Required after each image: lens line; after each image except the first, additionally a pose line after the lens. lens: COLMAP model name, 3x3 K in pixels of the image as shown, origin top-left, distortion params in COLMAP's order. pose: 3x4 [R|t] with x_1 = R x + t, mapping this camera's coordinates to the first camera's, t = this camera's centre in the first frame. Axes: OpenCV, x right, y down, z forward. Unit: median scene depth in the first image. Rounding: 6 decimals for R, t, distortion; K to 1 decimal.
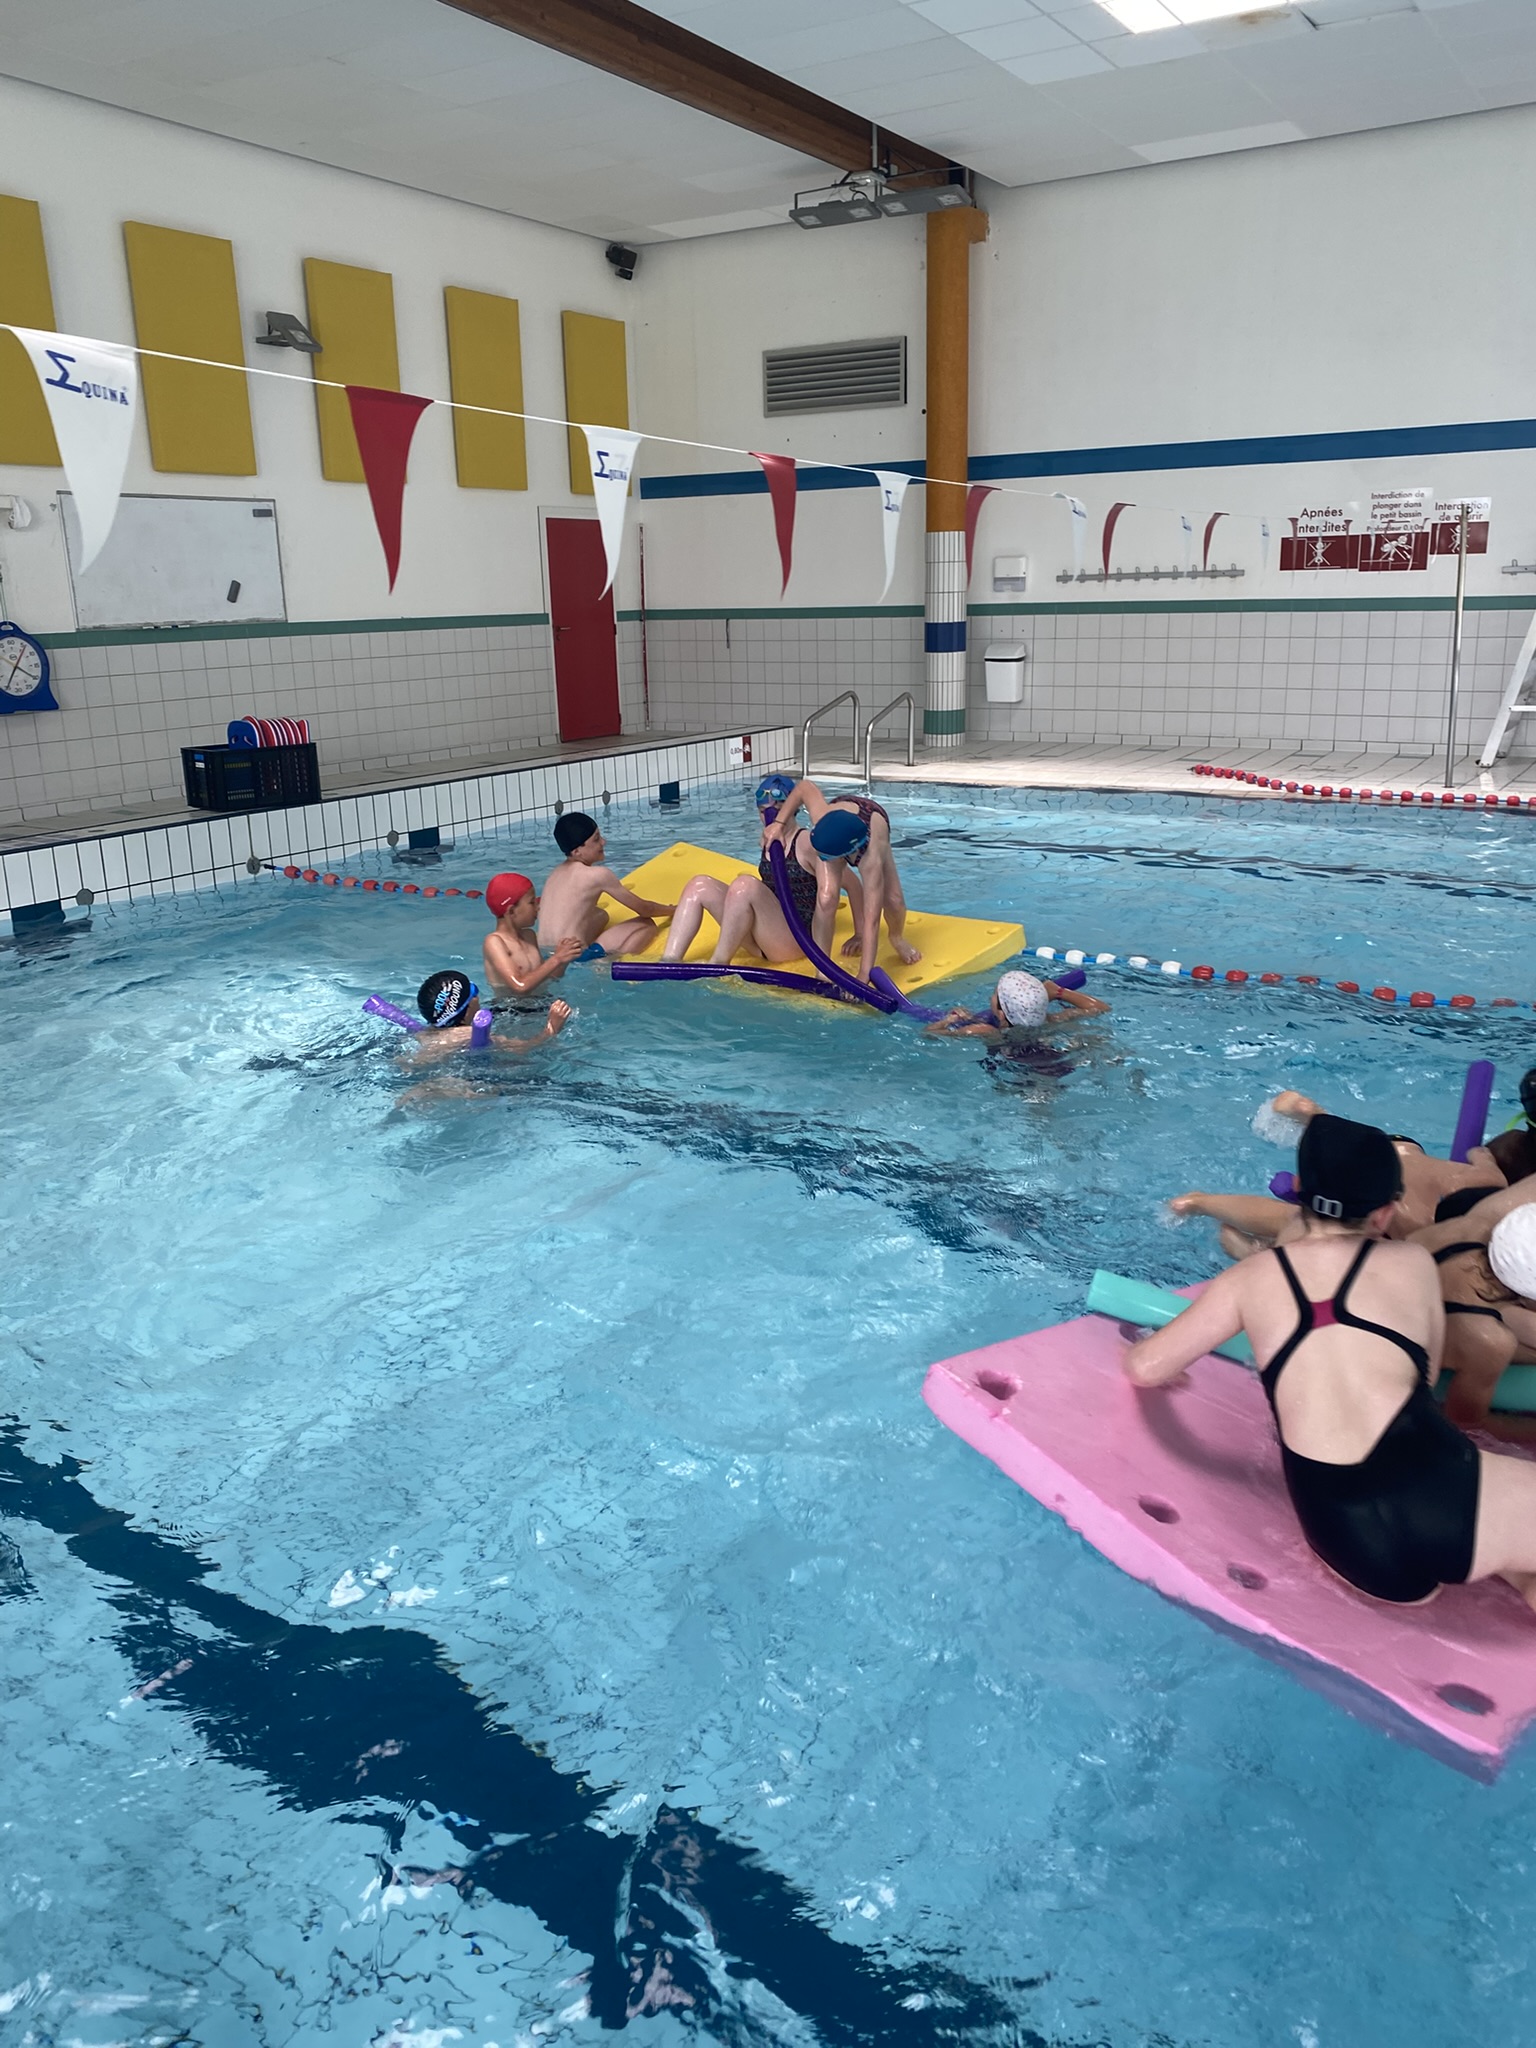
lens RADIAL K [[1526.5, 0, 783.9], [0, 1526.5, 1047.8], [0, 0, 1]] dist [0.107387, -0.250522]
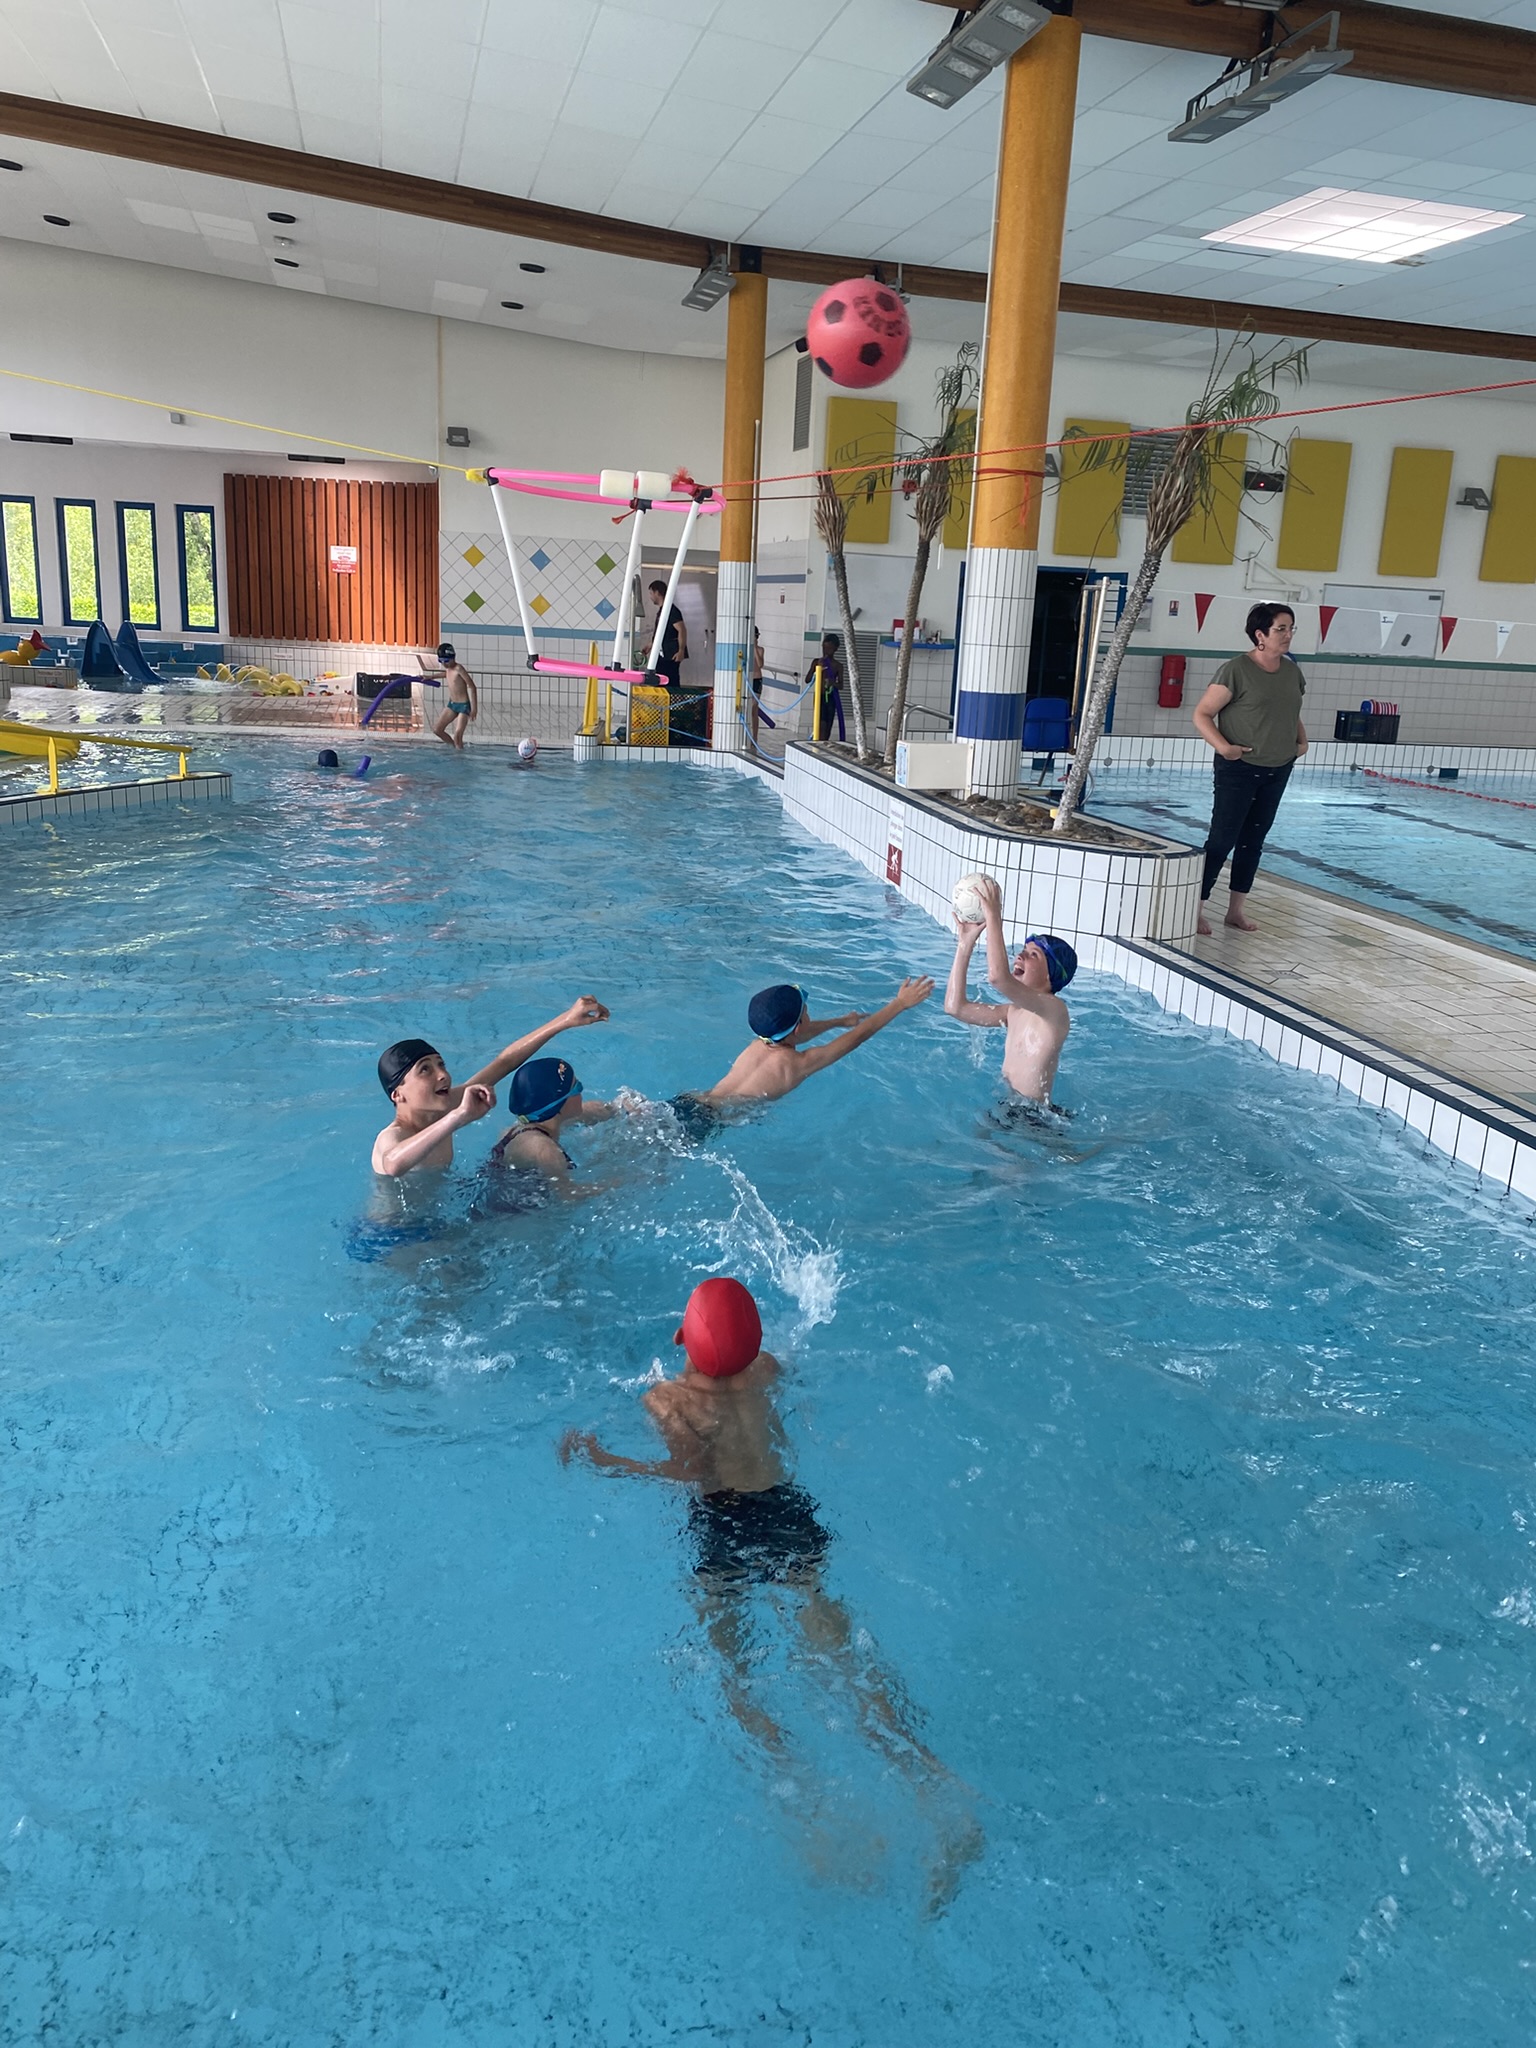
lens RADIAL K [[1541.2, 0, 768.0], [0, 1541.2, 1024.0], [0, 0, 1]] dist [0.009364, -0.003663]
pose [[0.713686, 0.243807, -0.656666, 0.437669], [-0.264014, 0.961959, 0.070217, 0.221513], [0.648805, 0.123256, 0.750906, -0.841969]]
